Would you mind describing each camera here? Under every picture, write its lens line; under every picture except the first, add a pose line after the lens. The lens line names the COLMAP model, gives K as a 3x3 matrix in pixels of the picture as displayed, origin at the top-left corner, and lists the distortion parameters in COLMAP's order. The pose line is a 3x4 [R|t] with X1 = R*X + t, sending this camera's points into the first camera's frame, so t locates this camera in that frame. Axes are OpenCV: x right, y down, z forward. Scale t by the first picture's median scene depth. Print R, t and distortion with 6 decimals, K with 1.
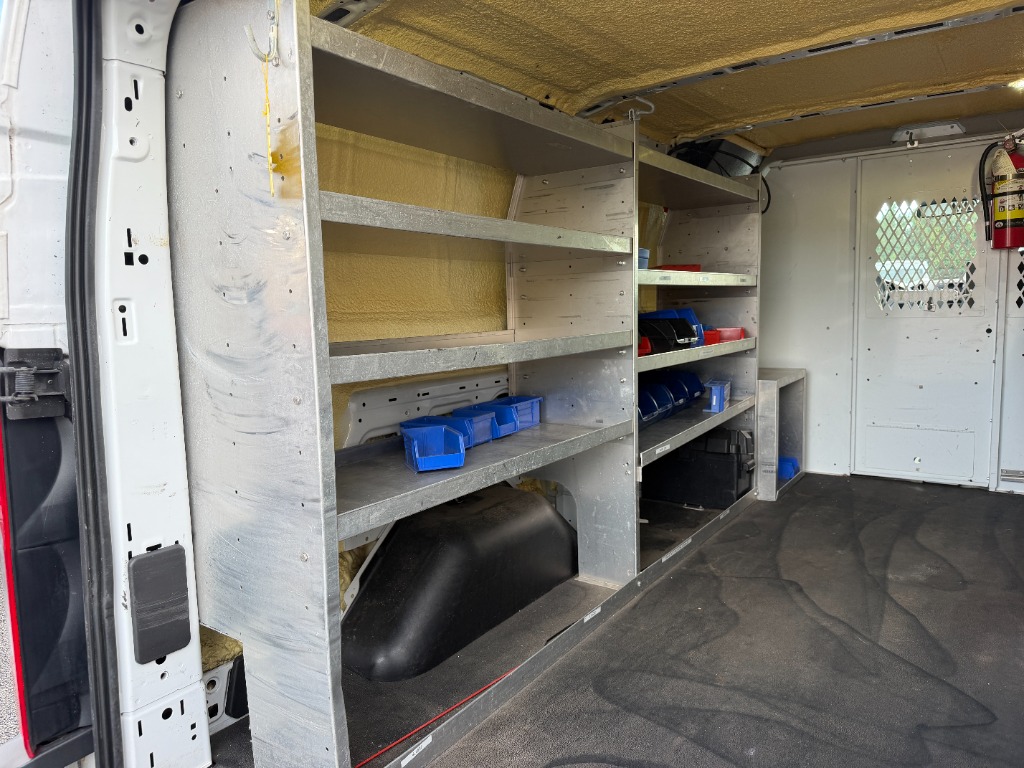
lens RADIAL K [[727.1, 0, 494.6], [0, 727.1, 386.5], [0, 0, 1]] dist [-0.001605, -0.005767]
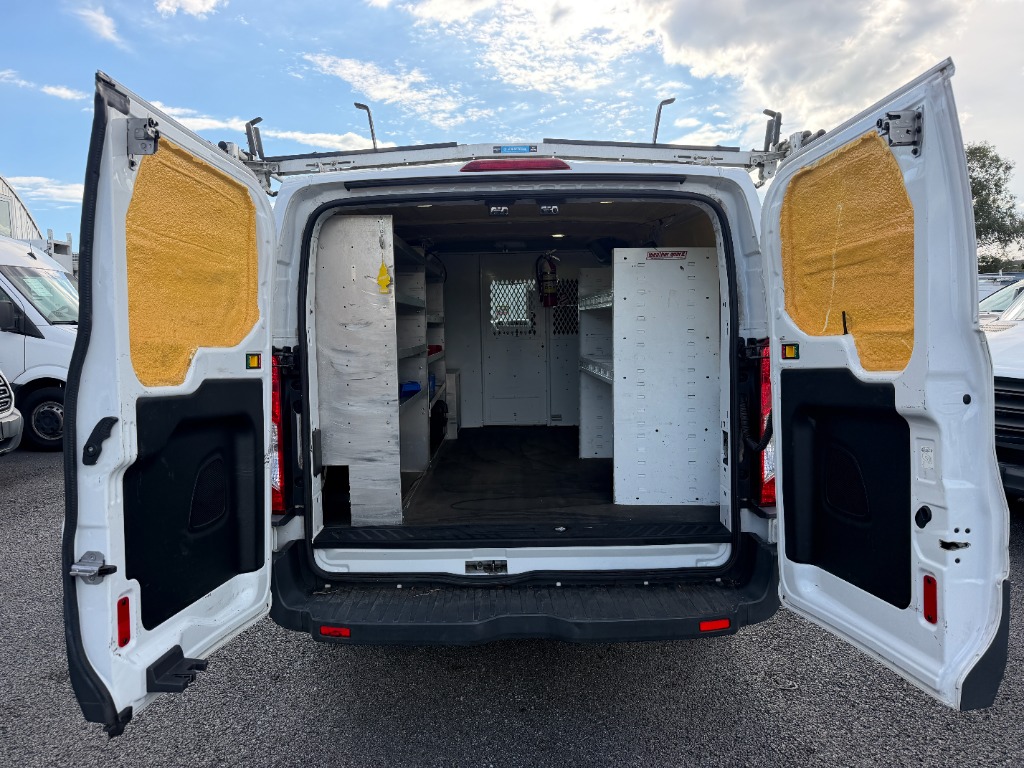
lens RADIAL K [[711.6, 0, 486.3], [0, 711.6, 369.0], [0, 0, 1]] dist [0.004989, 0.002341]
pose [[0.830536, -0.021755, 0.556541, -0.589387], [0.056829, 0.997332, -0.045820, 0.072677], [-0.554059, 0.069683, 0.829556, -0.586817]]
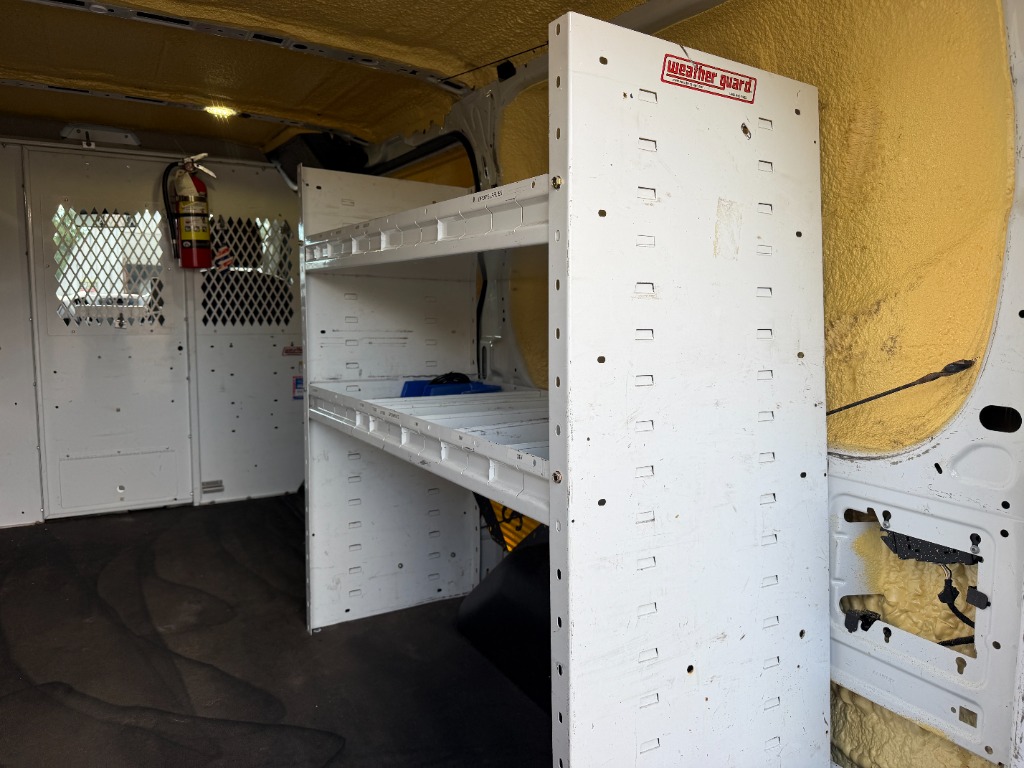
lens RADIAL K [[732.8, 0, 514.2], [0, 732.8, 376.2], [0, 0, 1]] dist [-0.000500, -0.003592]
pose [[0.418975, -0.053855, 0.906399, -0.052043], [0.082208, 0.996390, 0.021202, -0.022970], [-0.904268, 0.065630, 0.421890, 0.165056]]
